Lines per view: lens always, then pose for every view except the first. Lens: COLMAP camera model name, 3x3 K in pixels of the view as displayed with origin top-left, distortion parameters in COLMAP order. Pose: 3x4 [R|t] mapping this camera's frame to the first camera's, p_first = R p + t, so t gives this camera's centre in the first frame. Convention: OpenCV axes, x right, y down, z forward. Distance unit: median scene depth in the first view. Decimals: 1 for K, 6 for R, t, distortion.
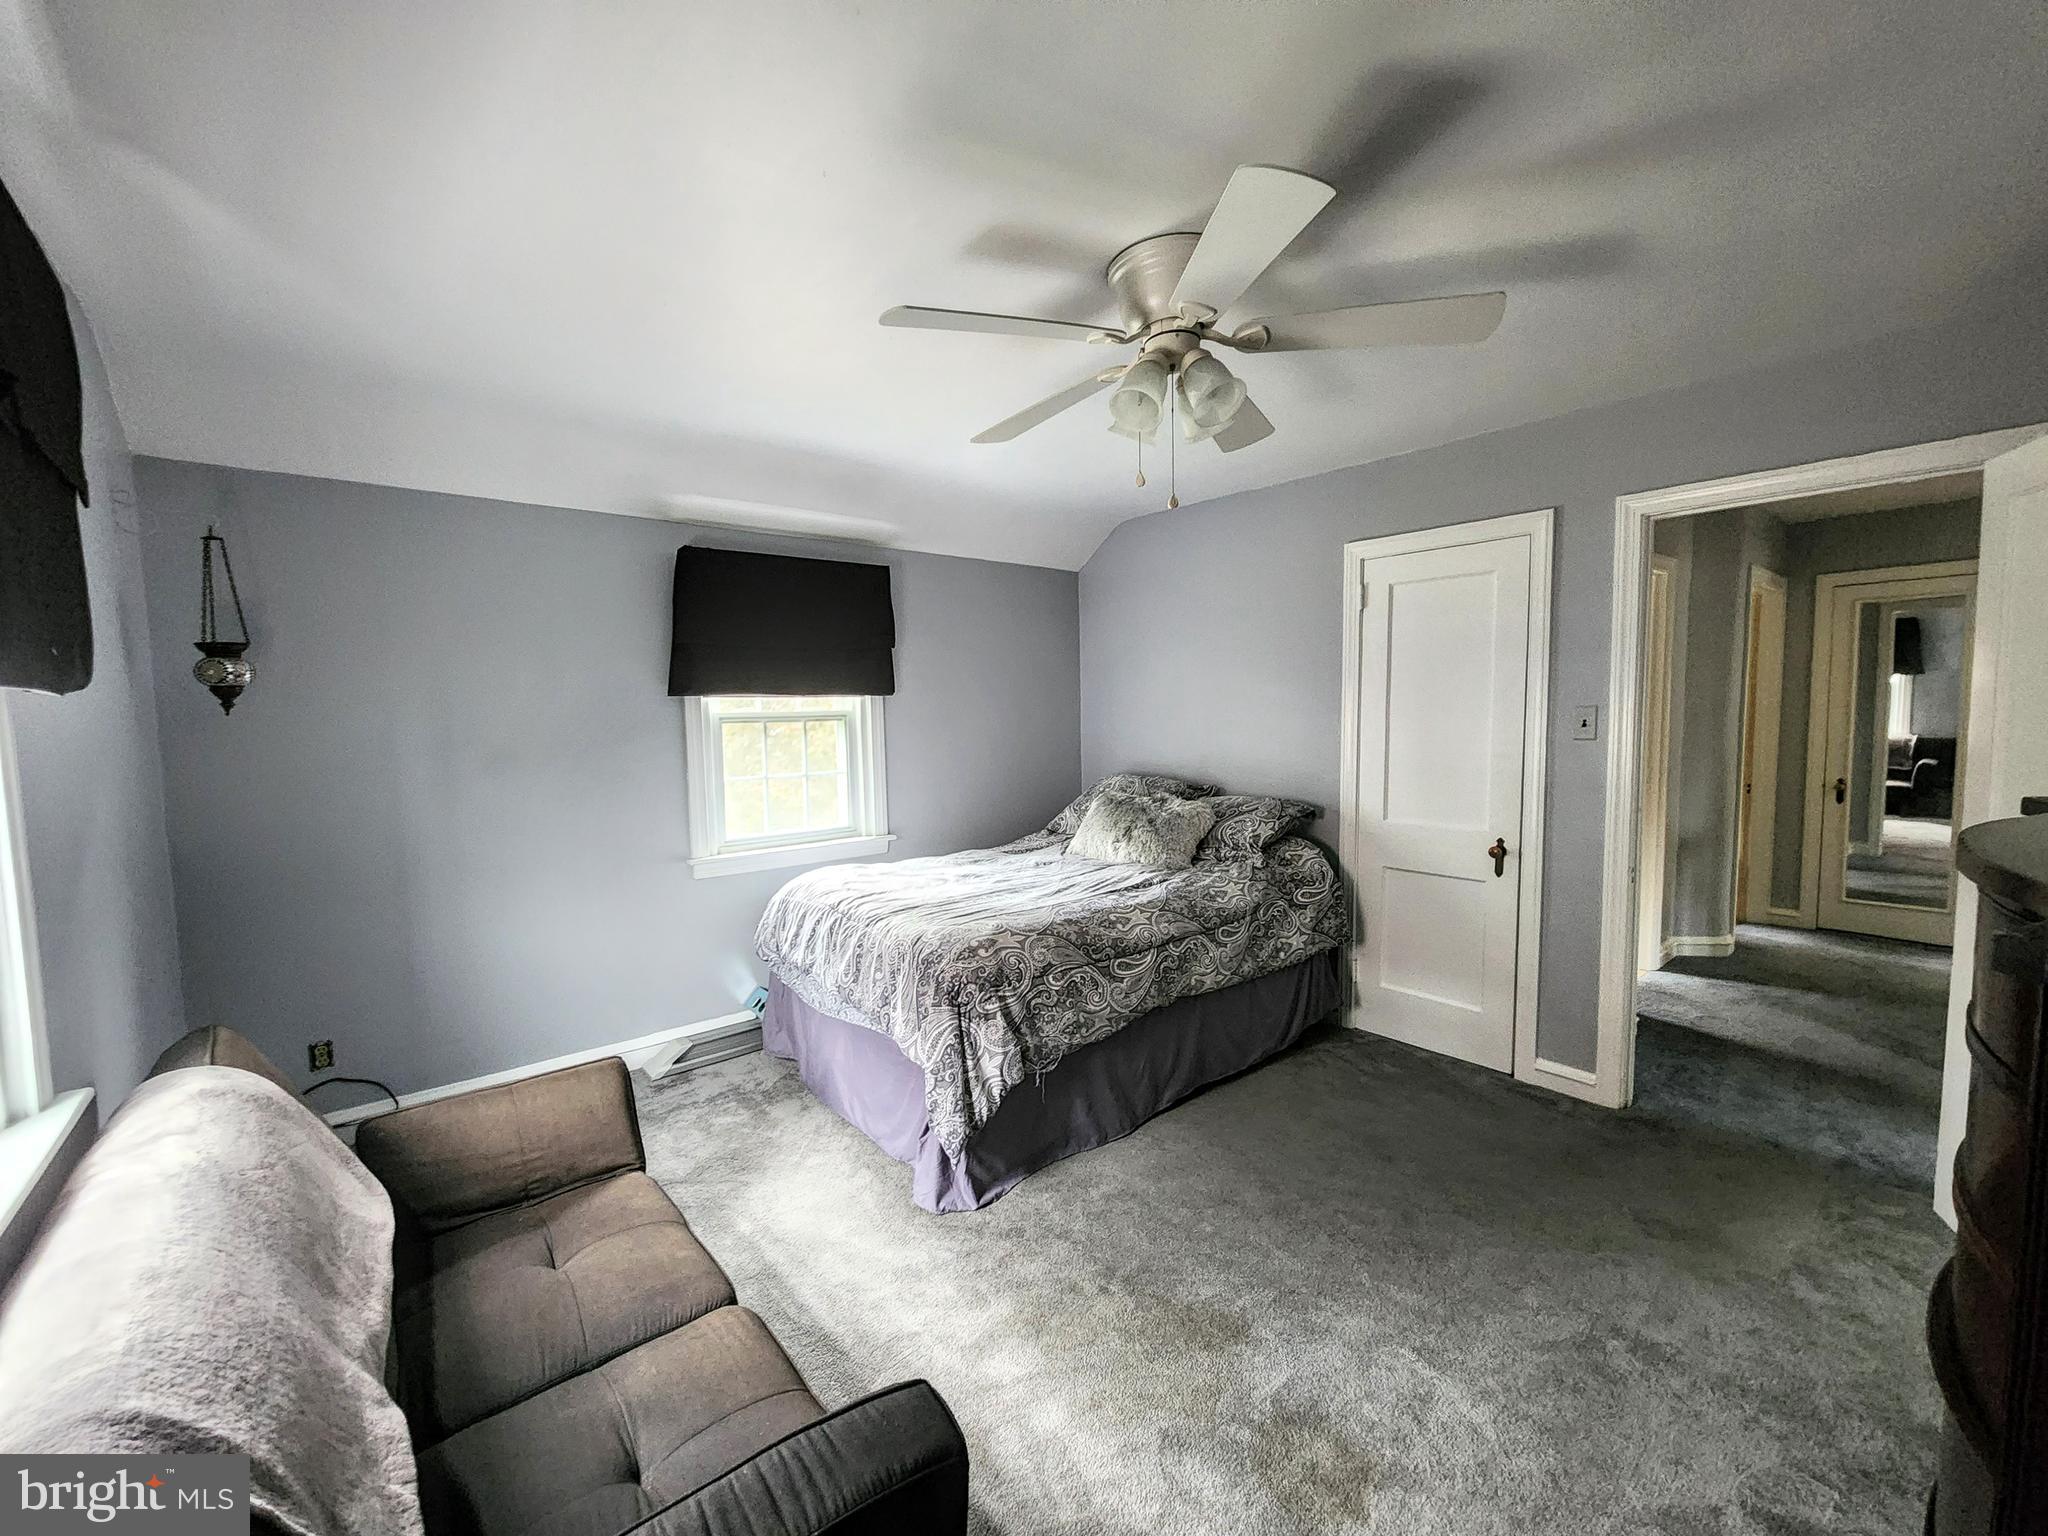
lens RADIAL K [[832.7, 0, 1026.7], [0, 832.7, 776.6], [0, 0, 1]] dist [-0.004467, 0.000228]
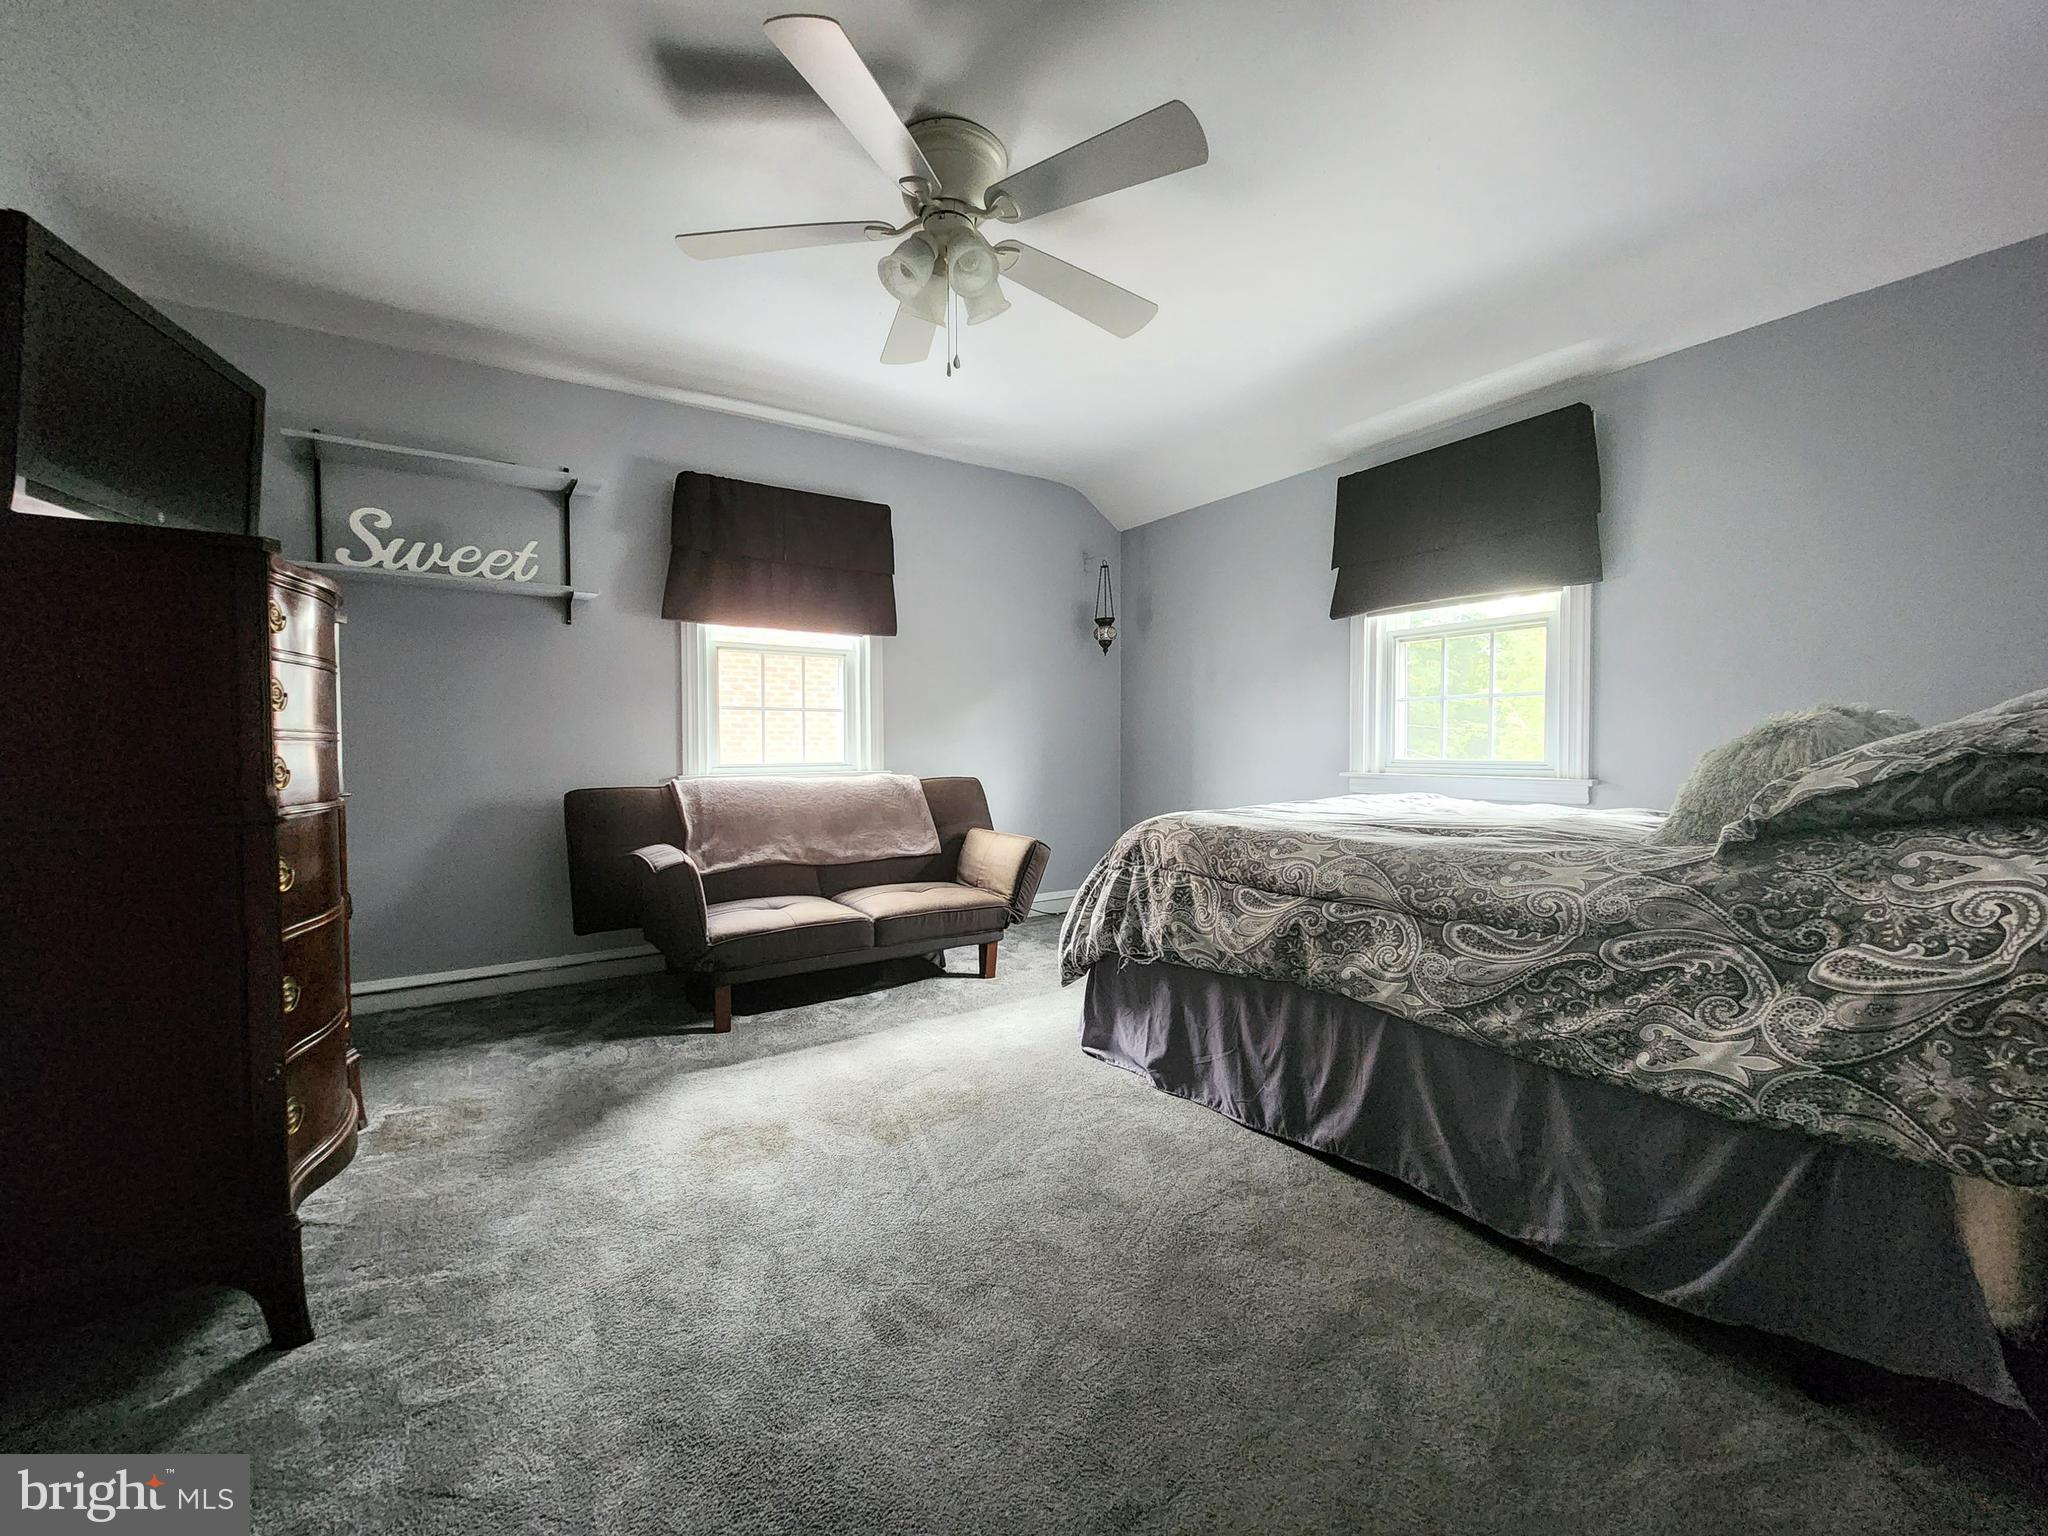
lens RADIAL K [[832.7, 0, 1026.9], [0, 832.7, 764.6], [0, 0, 1]] dist [-0.004467, 0.000228]
pose [[-0.100918, 0.045092, -0.993872, 0.784393], [-0.063107, 0.996671, 0.051627, 0.071657], [0.992891, 0.067930, -0.097737, 0.772809]]
